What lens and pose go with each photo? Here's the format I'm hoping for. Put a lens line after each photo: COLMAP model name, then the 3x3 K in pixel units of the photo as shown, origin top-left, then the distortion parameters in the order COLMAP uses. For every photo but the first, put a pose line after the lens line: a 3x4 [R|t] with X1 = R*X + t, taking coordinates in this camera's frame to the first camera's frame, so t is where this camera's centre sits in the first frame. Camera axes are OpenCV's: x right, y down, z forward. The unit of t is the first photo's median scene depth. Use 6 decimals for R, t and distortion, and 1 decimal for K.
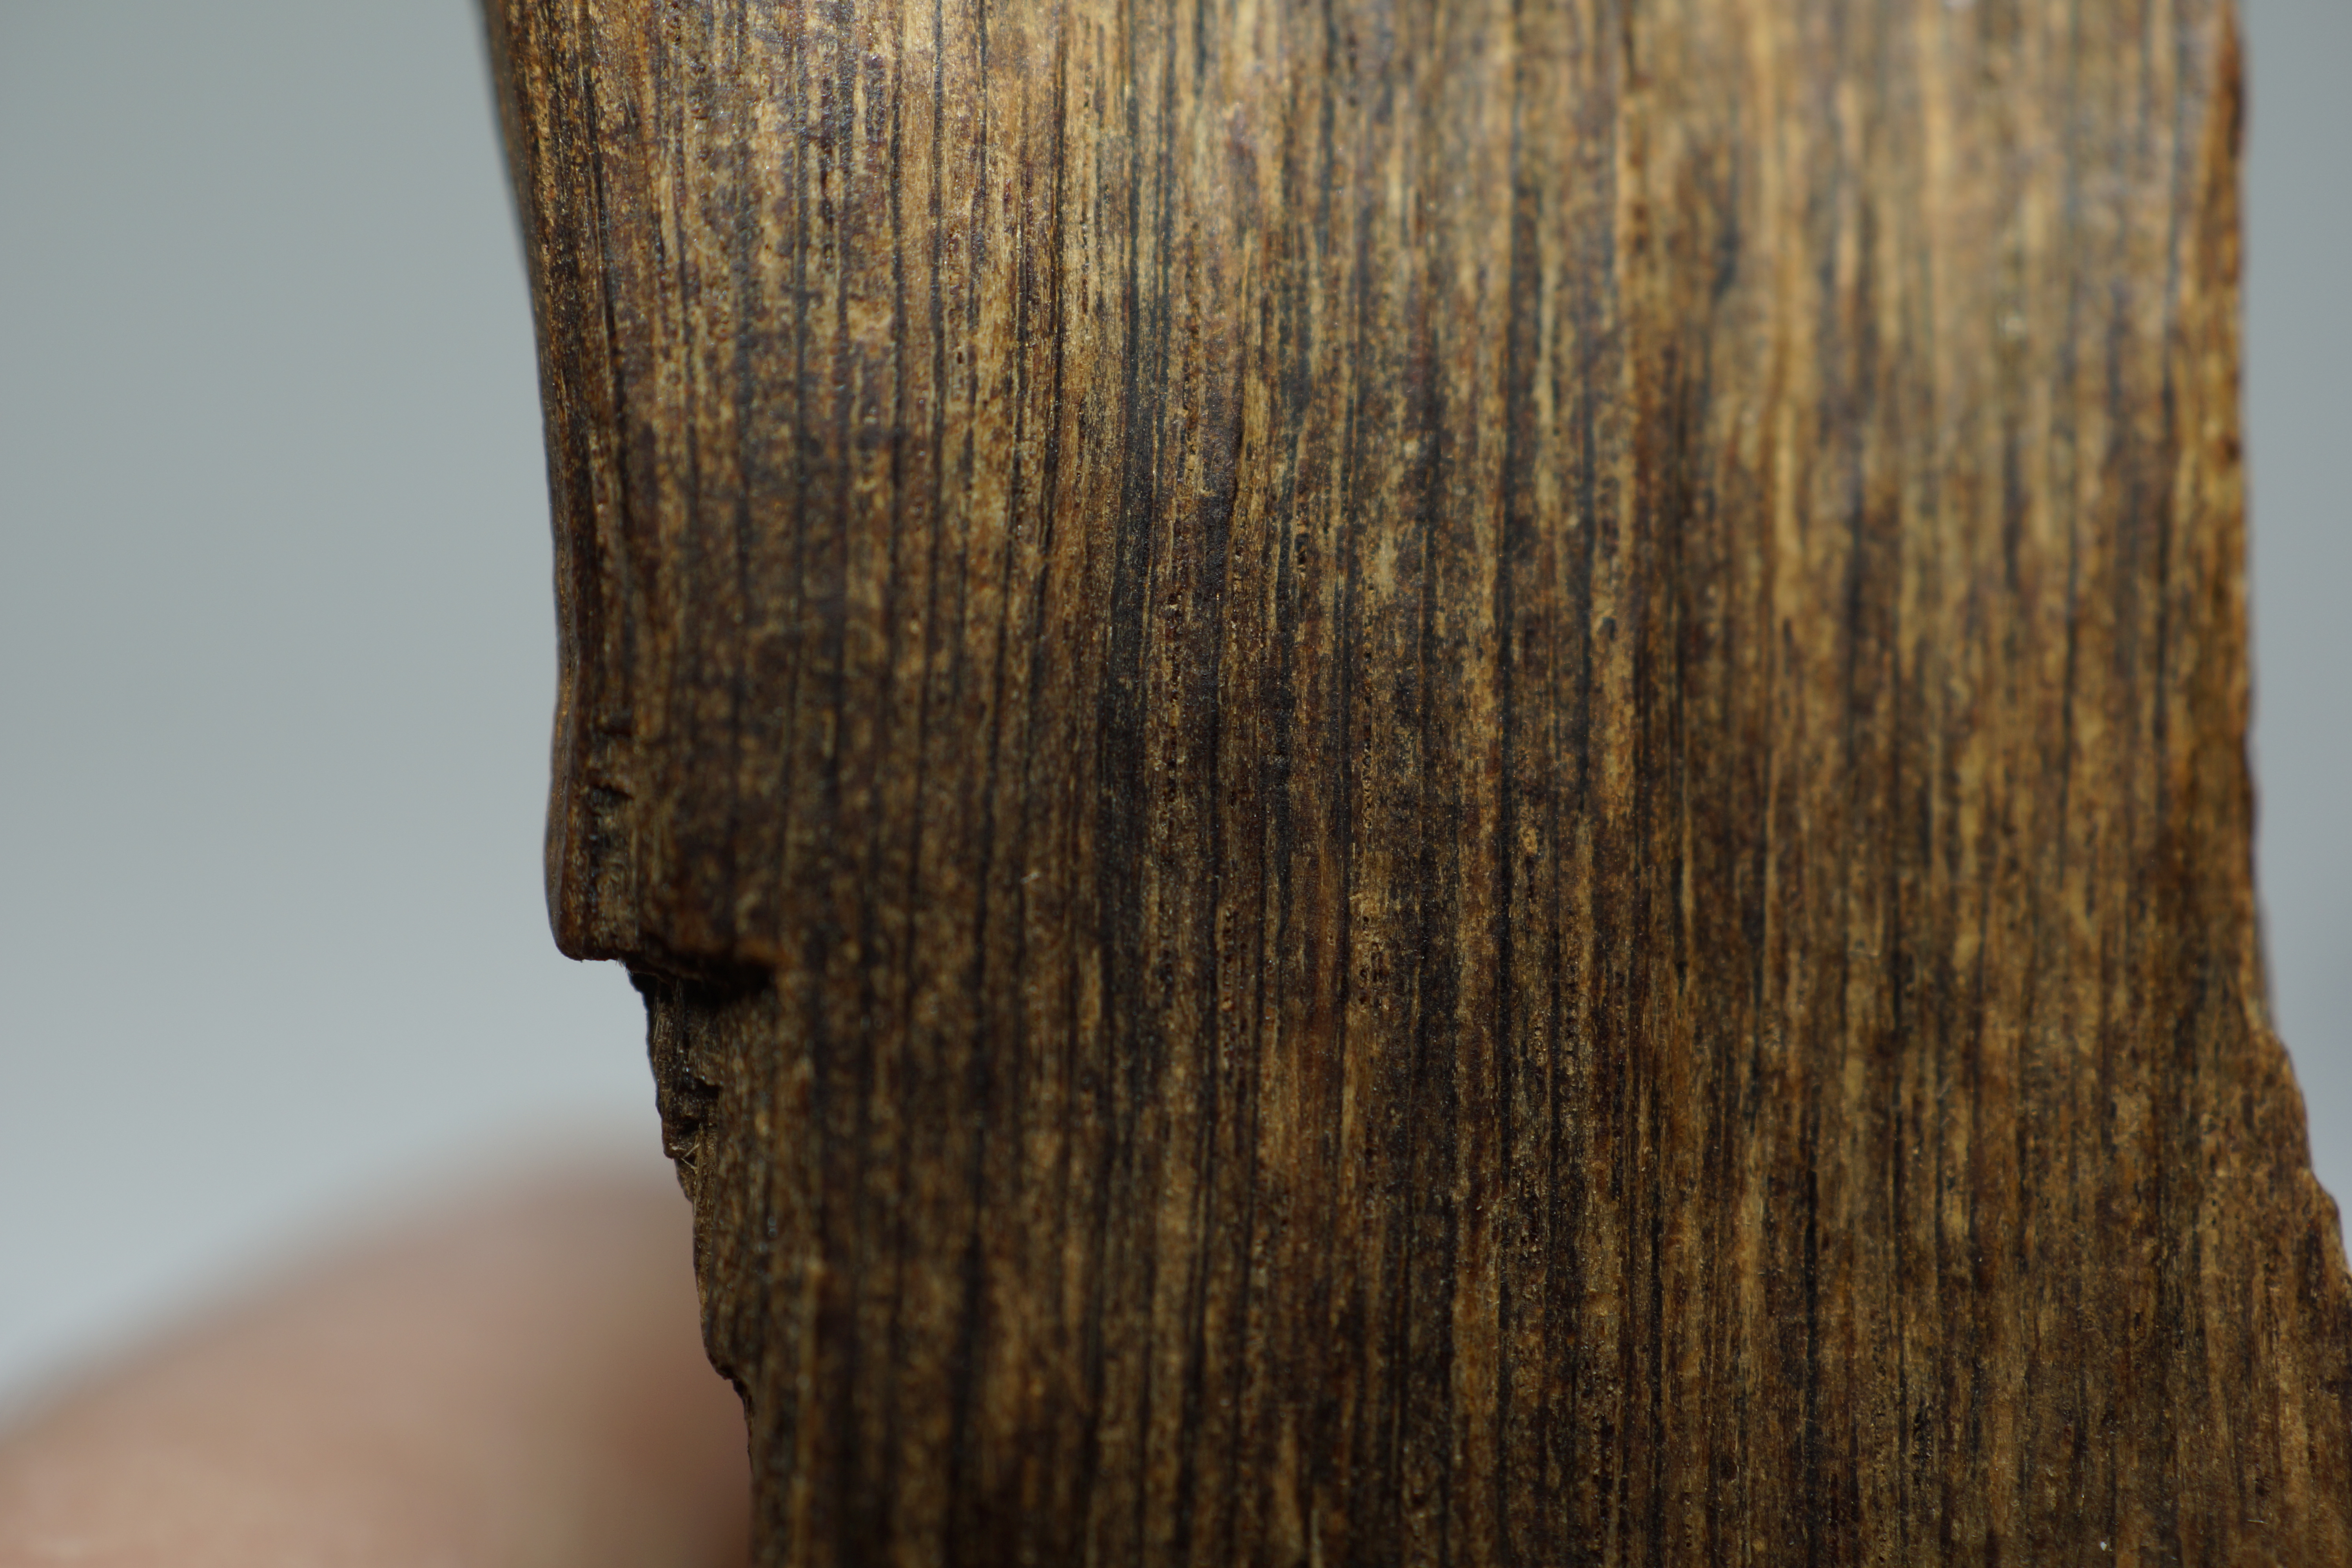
lens RADIAL K [[3804.3, 0, 1176.0], [0, 3804.3, 784.0], [0, 0, 1]] dist [0.020859, 0.404644]
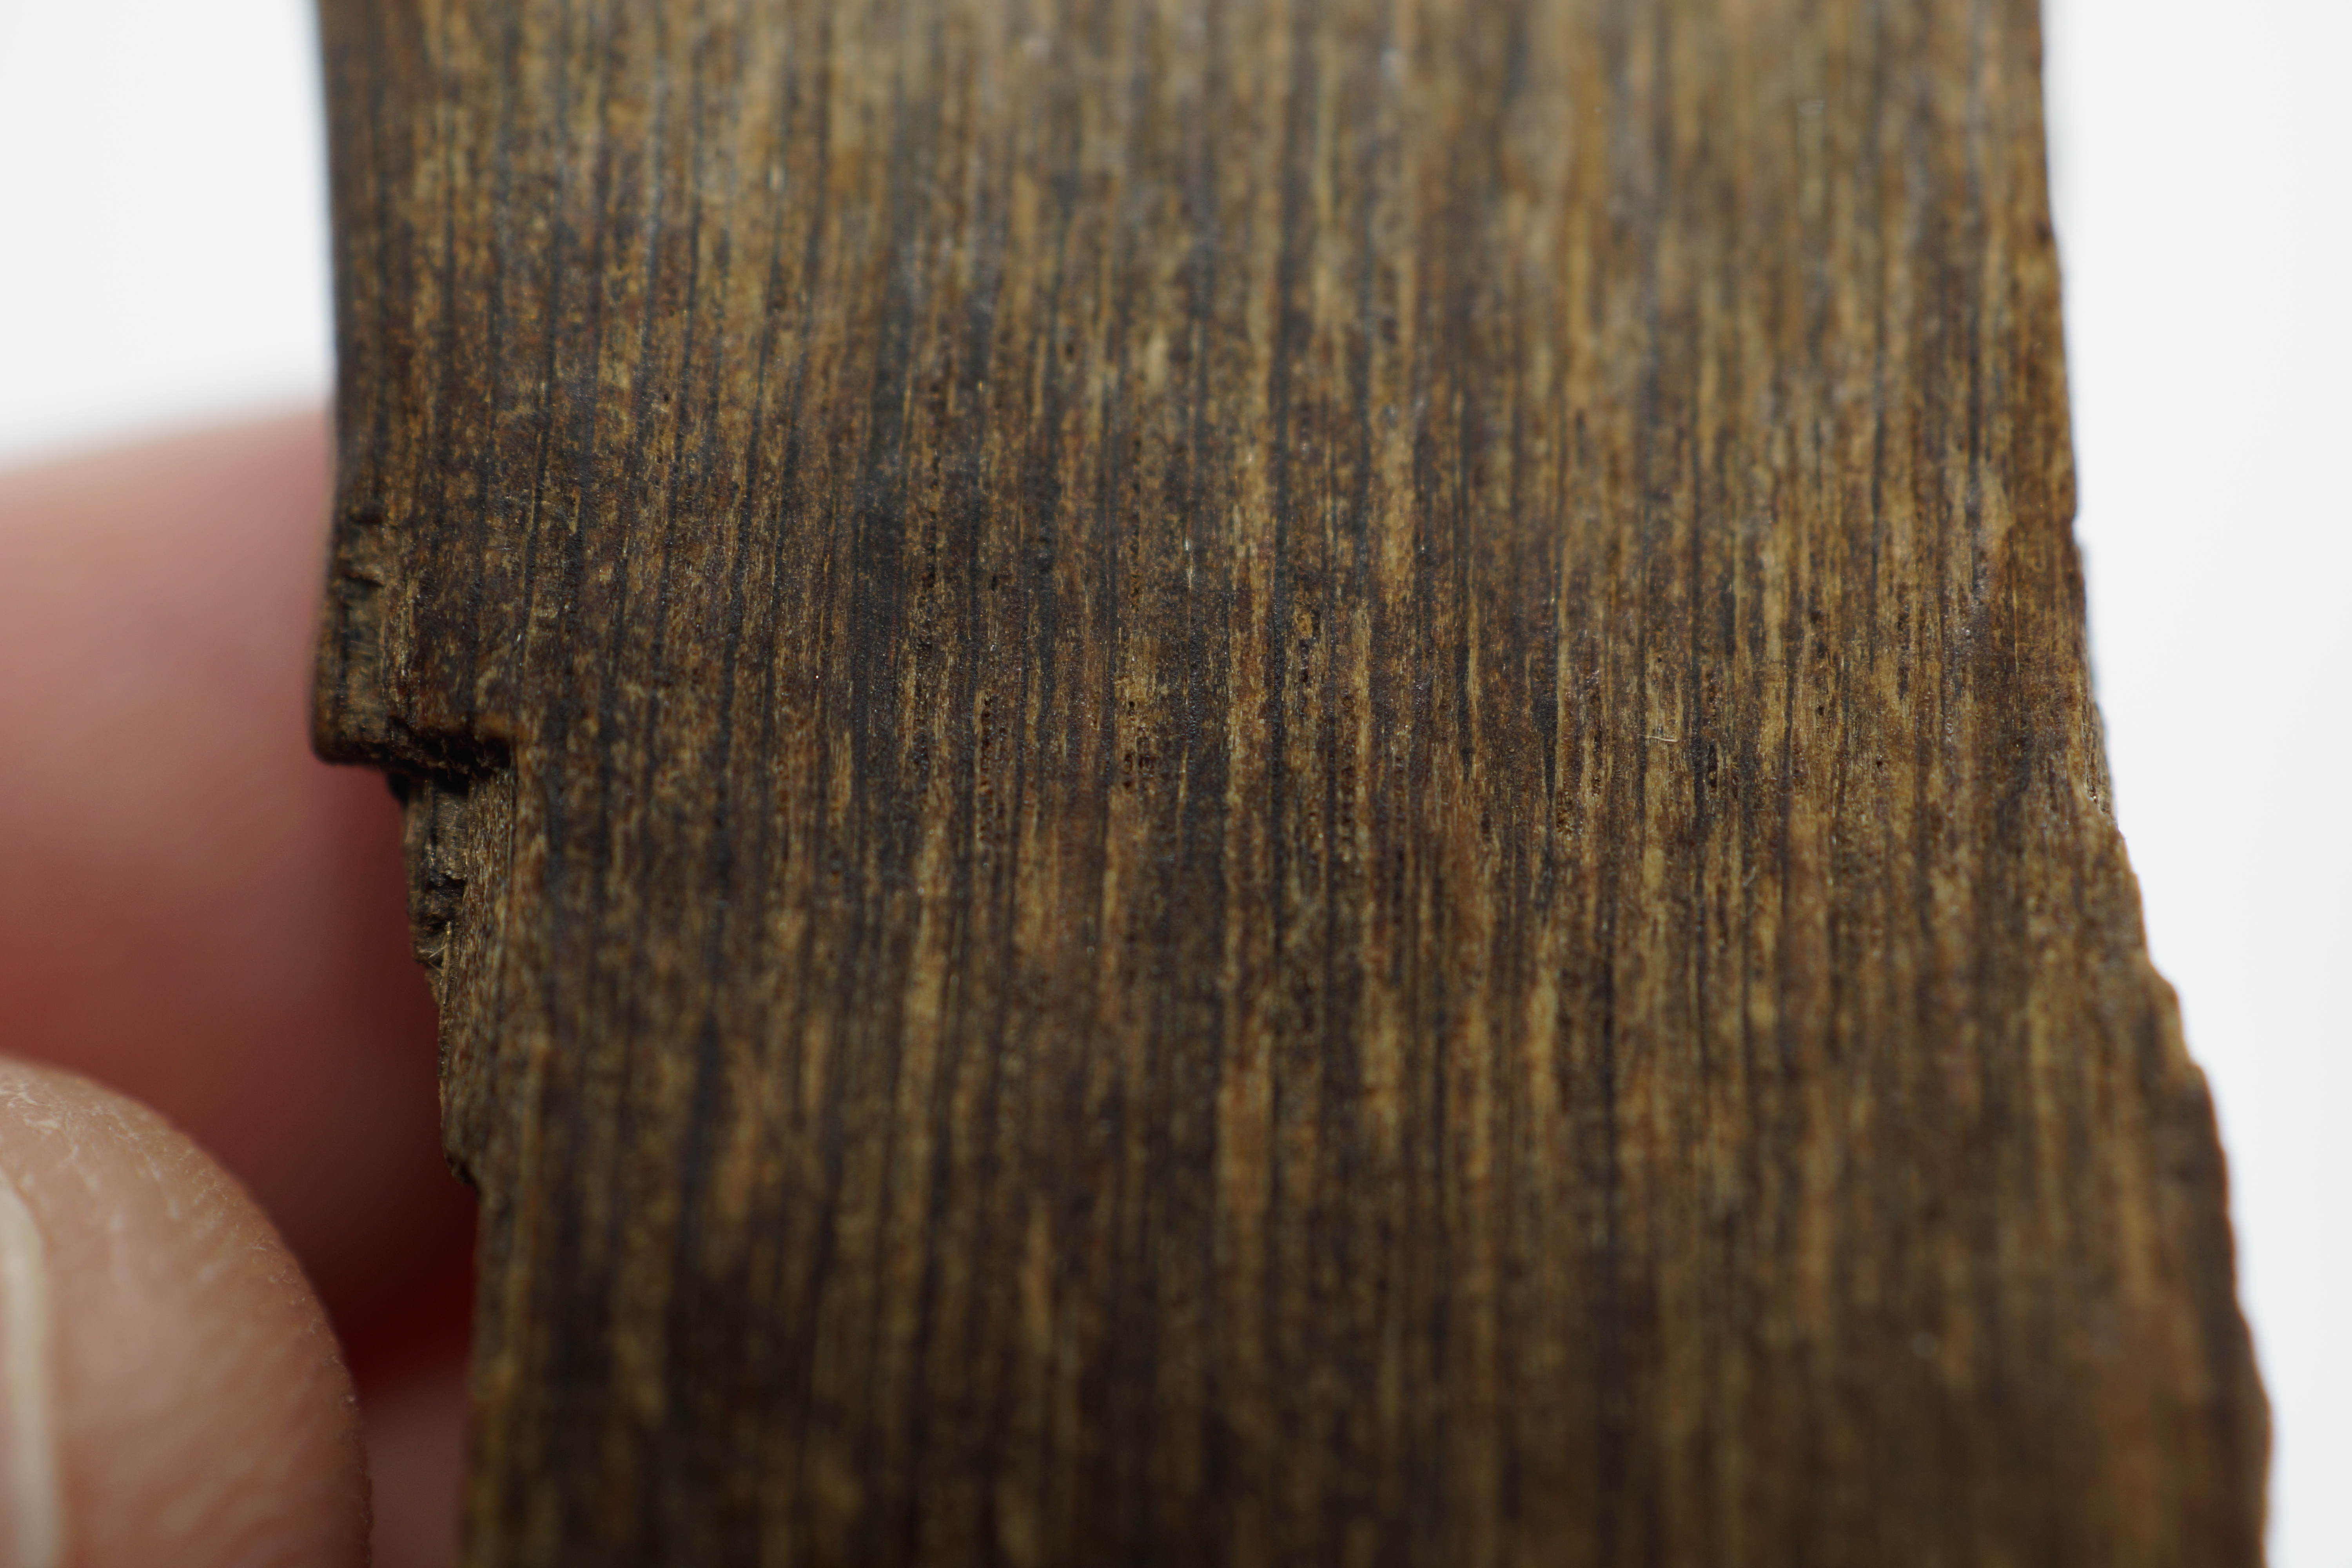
lens RADIAL K [[3804.3, 0, 1176.0], [0, 3804.3, 784.0], [0, 0, 1]] dist [0.020859, 0.404644]
pose [[0.995240, -0.021013, -0.095161, 0.152048], [0.004221, 0.984856, -0.173321, 0.222139], [0.097362, 0.172095, 0.980257, 0.061343]]
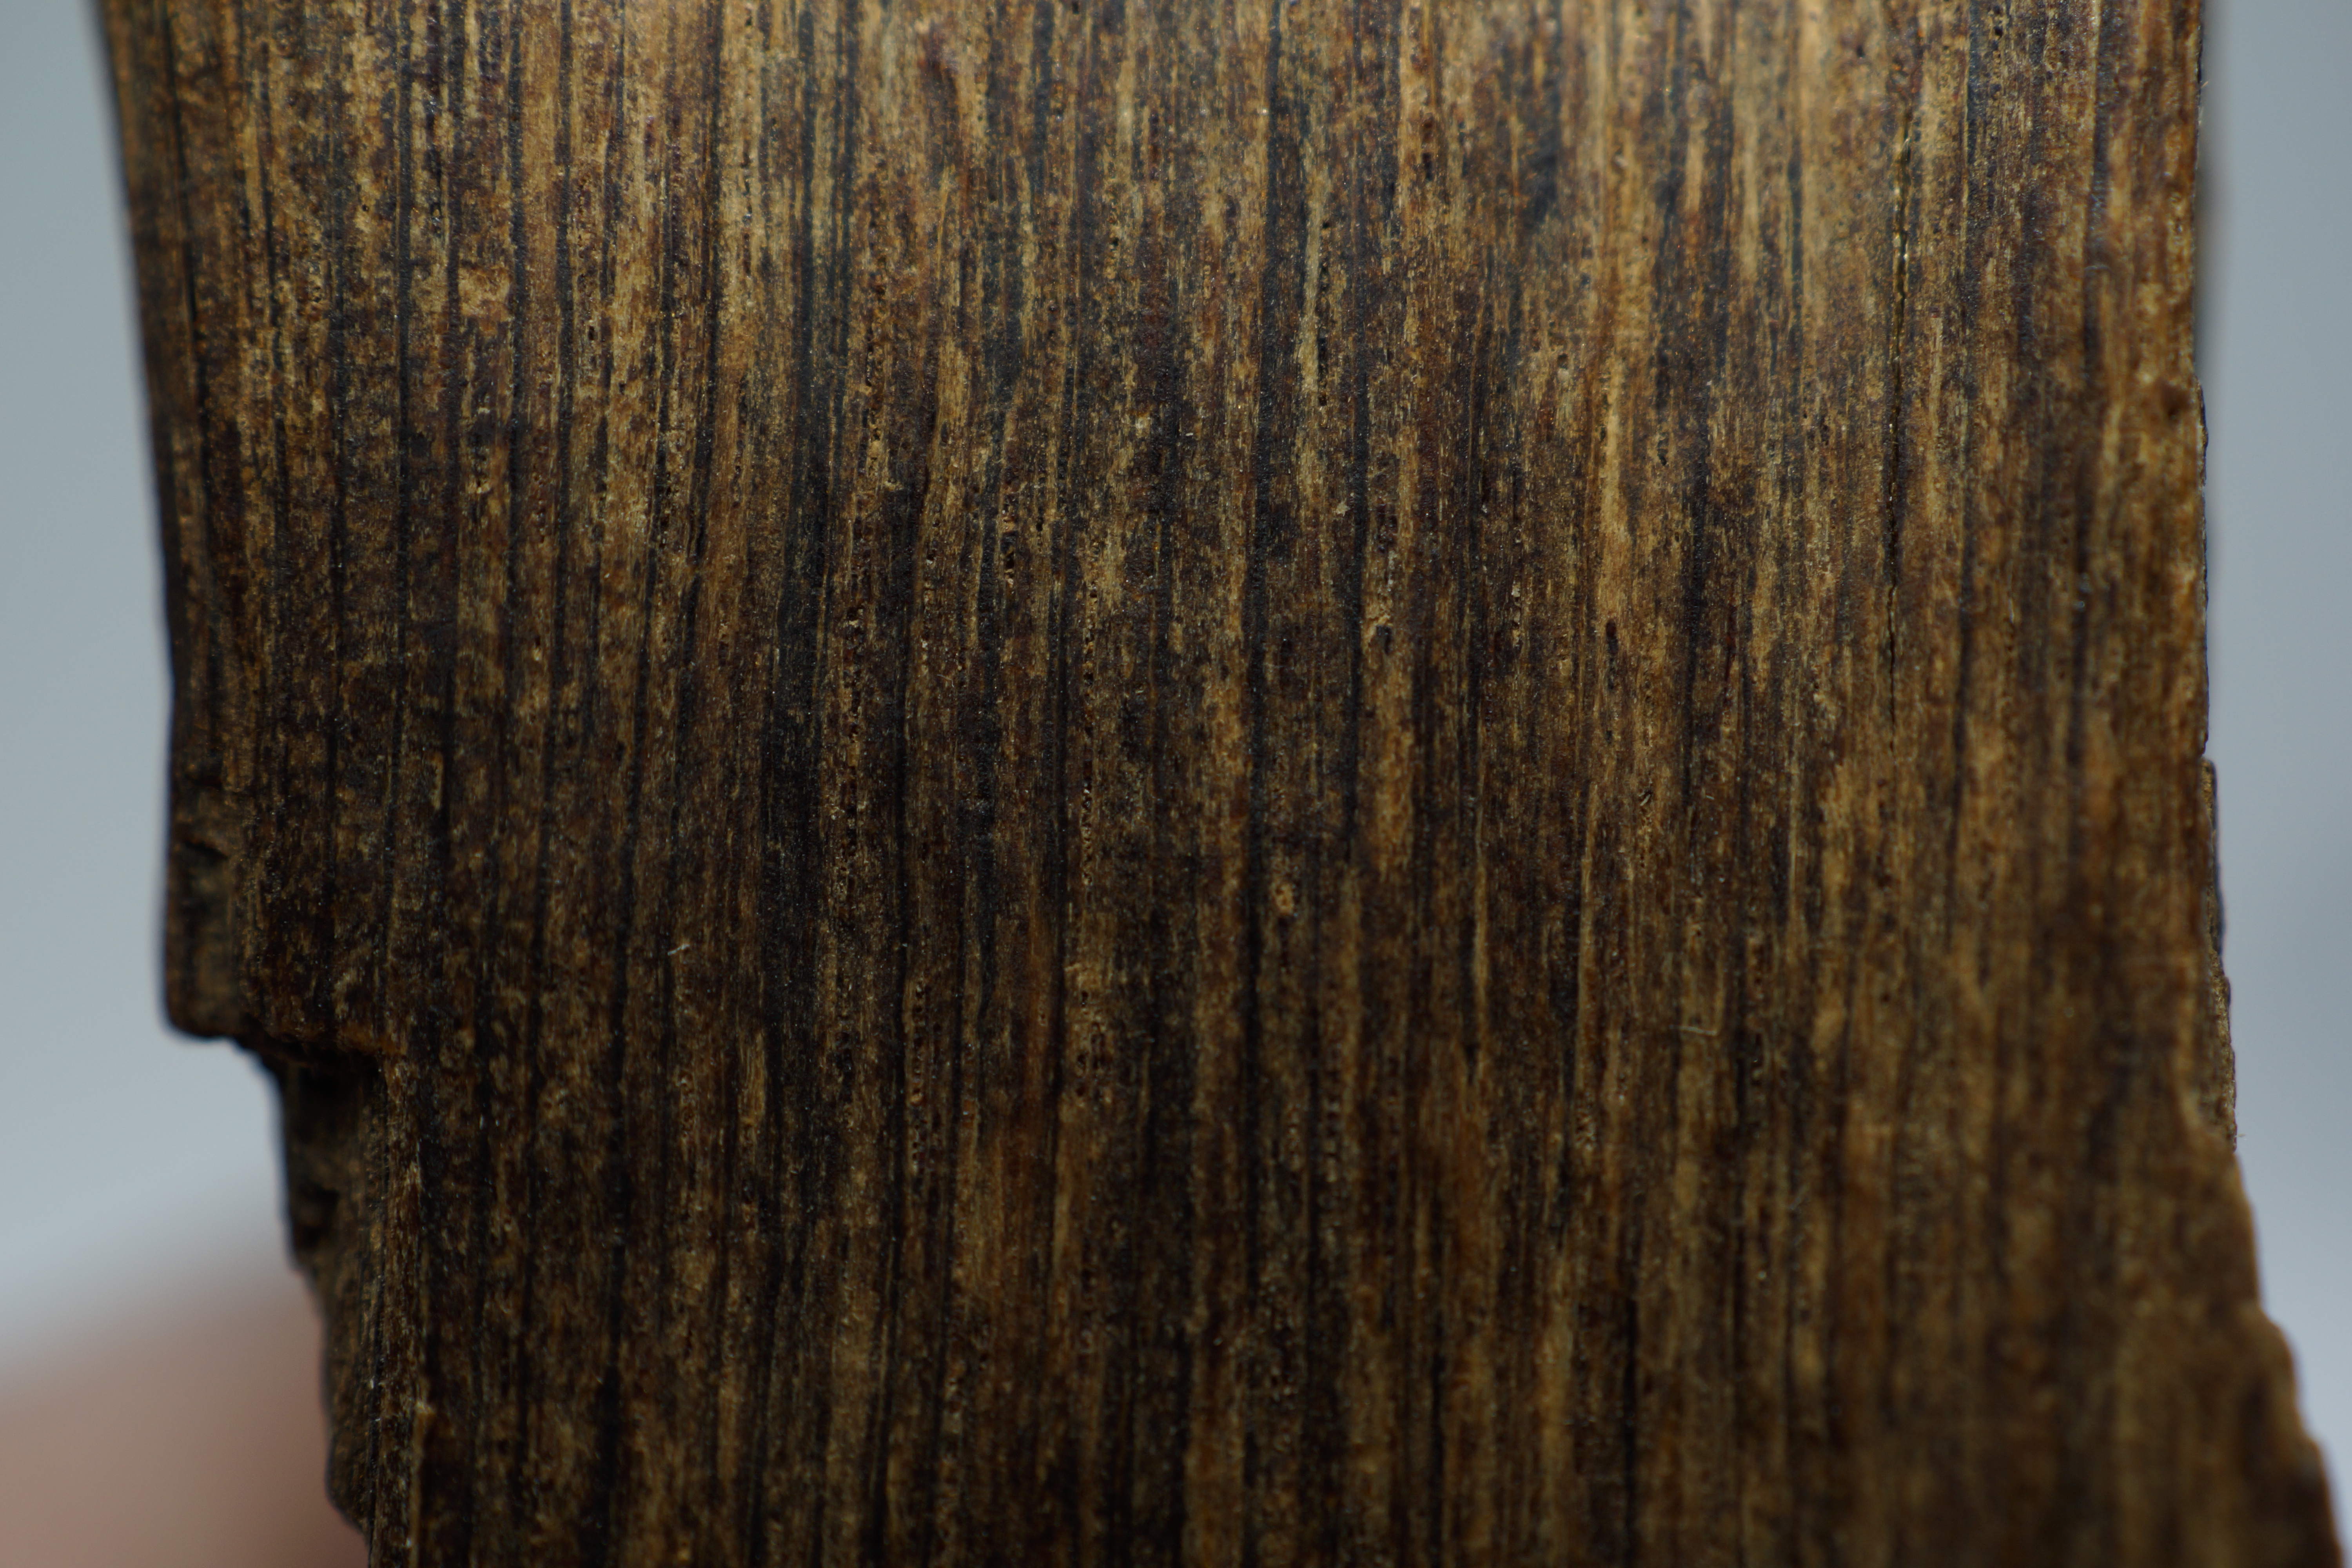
lens RADIAL K [[3804.3, 0, 1176.0], [0, 3804.3, 784.0], [0, 0, 1]] dist [0.020859, 0.404644]
pose [[0.988194, -0.007523, -0.153025, 0.197647], [0.014068, 0.999030, 0.041734, -0.045126], [0.152562, -0.043394, 0.987341, 0.180356]]
